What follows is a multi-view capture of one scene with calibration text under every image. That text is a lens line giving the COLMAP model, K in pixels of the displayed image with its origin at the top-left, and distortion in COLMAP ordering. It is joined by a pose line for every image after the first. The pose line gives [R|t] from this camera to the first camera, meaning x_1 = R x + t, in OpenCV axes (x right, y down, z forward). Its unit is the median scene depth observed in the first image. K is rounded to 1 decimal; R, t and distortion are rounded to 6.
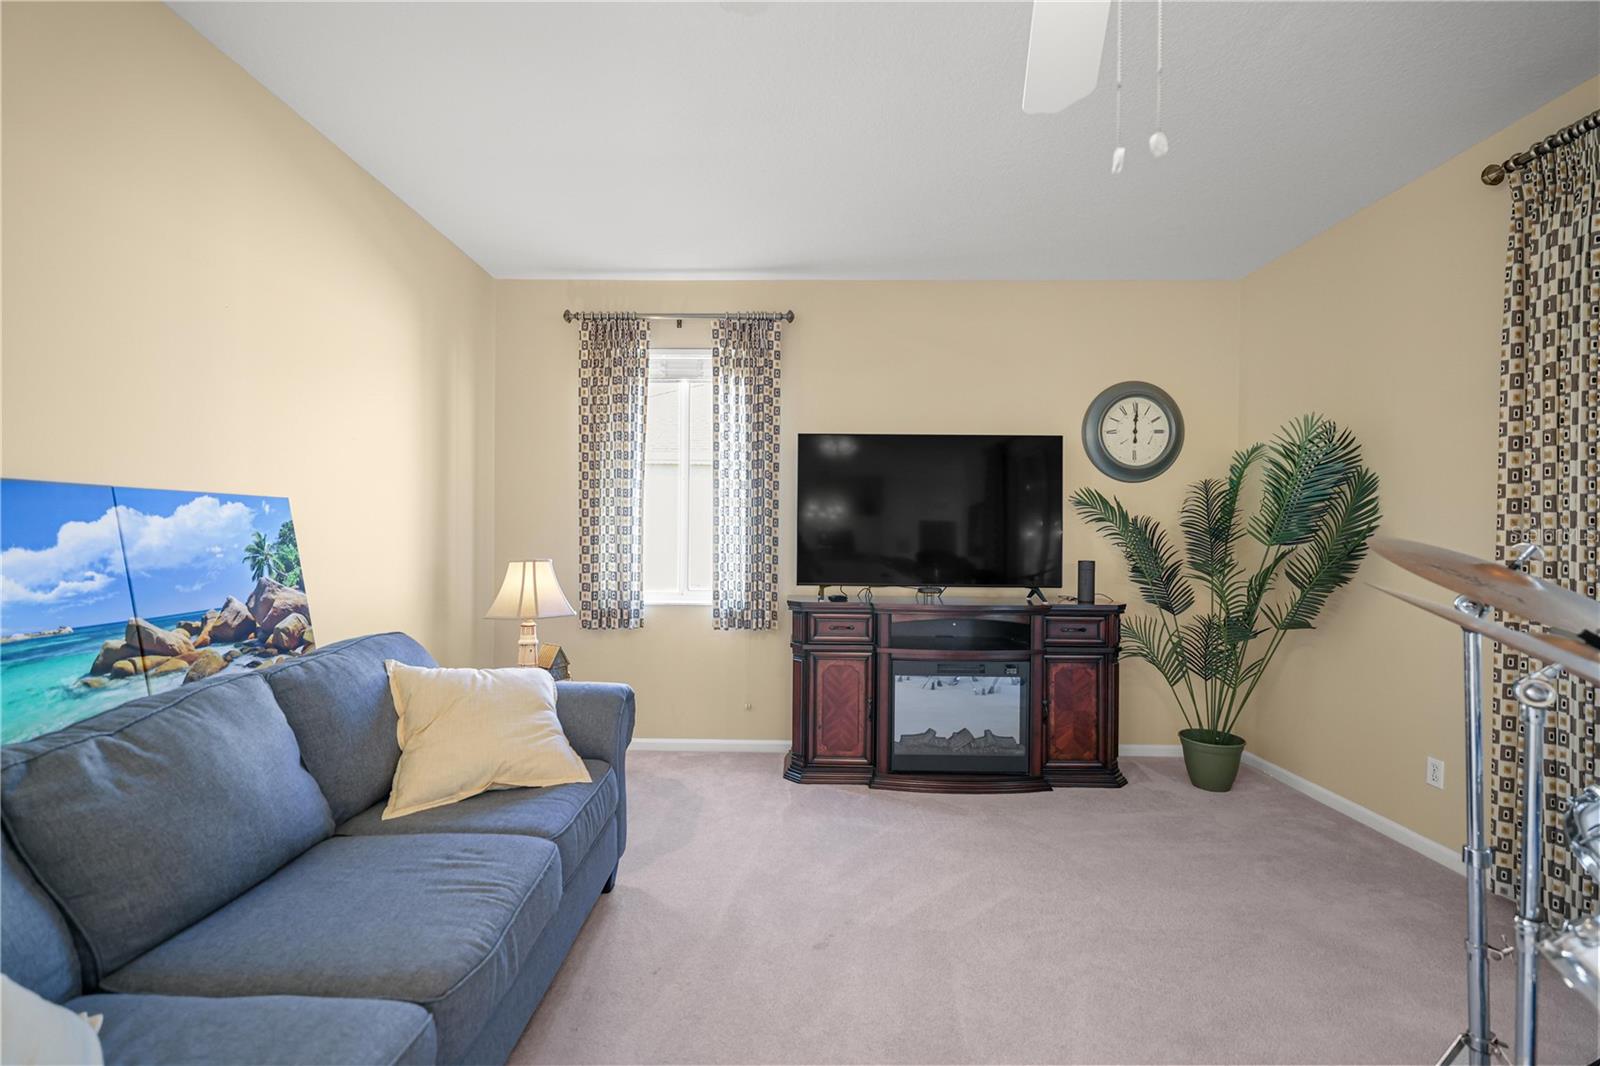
lens RADIAL K [[673.9, 0, 792.7], [0, 673.9, 540.6], [0, 0, 1]] dist [0.001128, 0.000325]
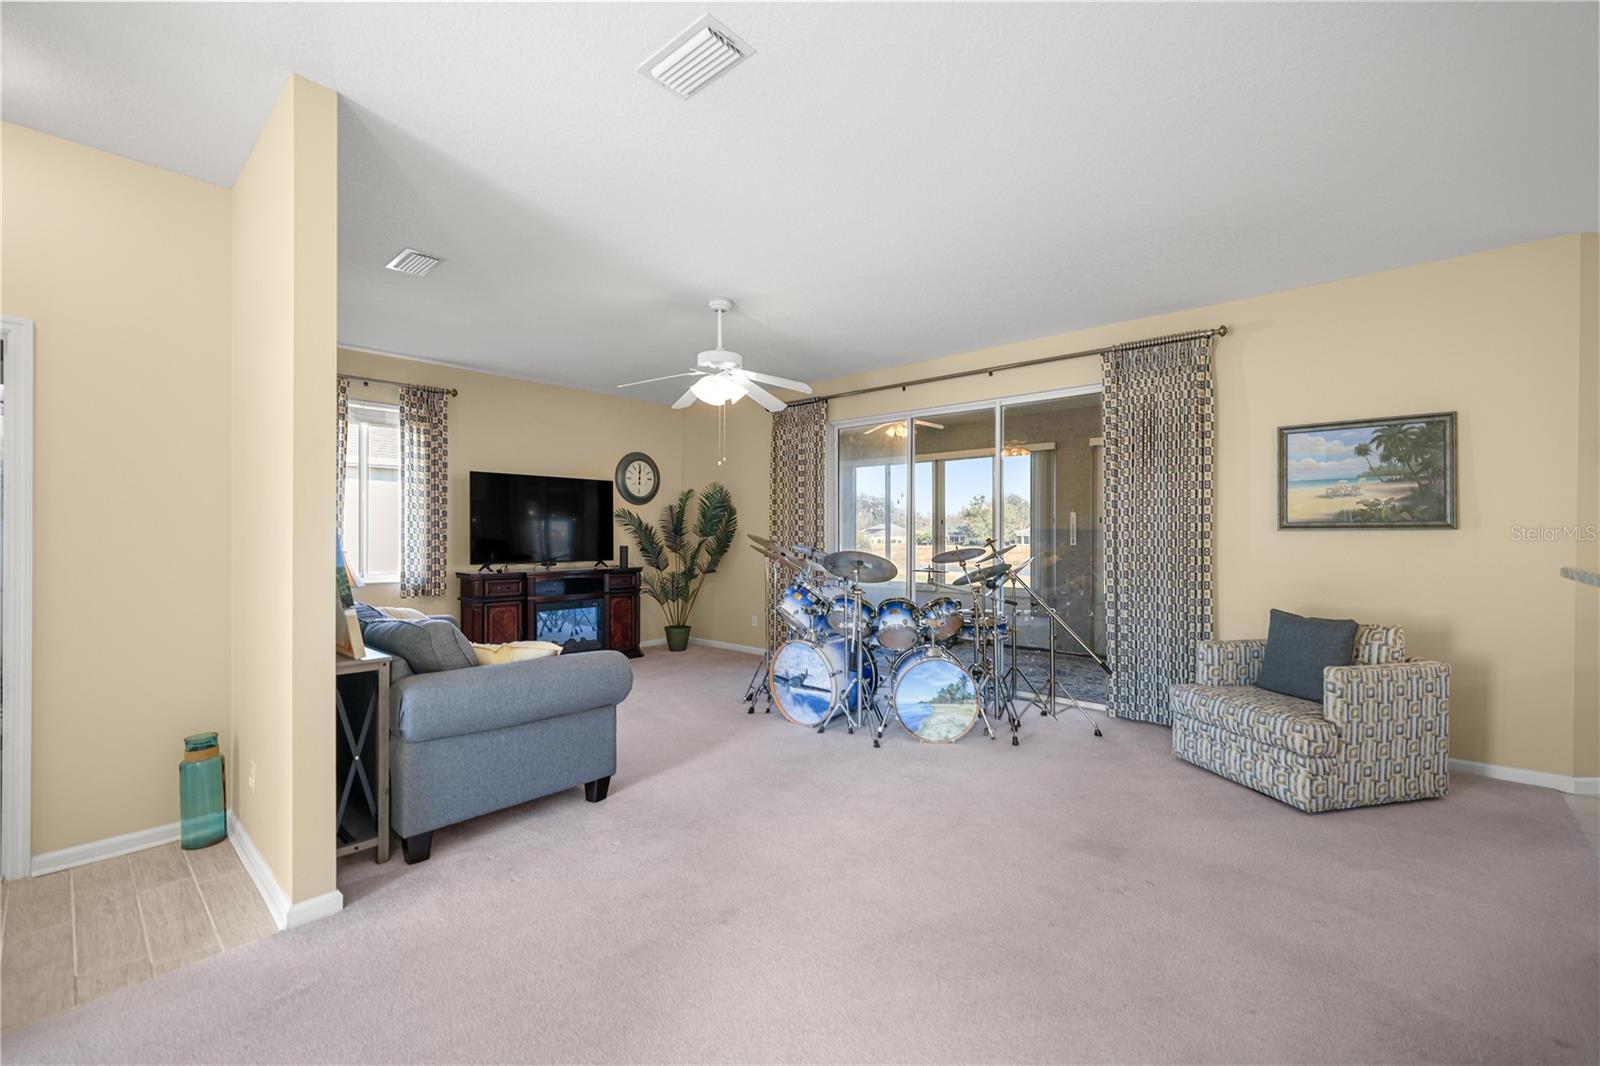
lens RADIAL K [[673.9, 0, 802.2], [0, 673.9, 529.7], [0, 0, 1]] dist [0.001128, 0.000325]
pose [[0.654153, -0.002163, 0.756360, -0.697400], [0.007304, 0.999967, -0.003457, -0.006201], [-0.756327, 0.007786, 0.654147, -0.660672]]
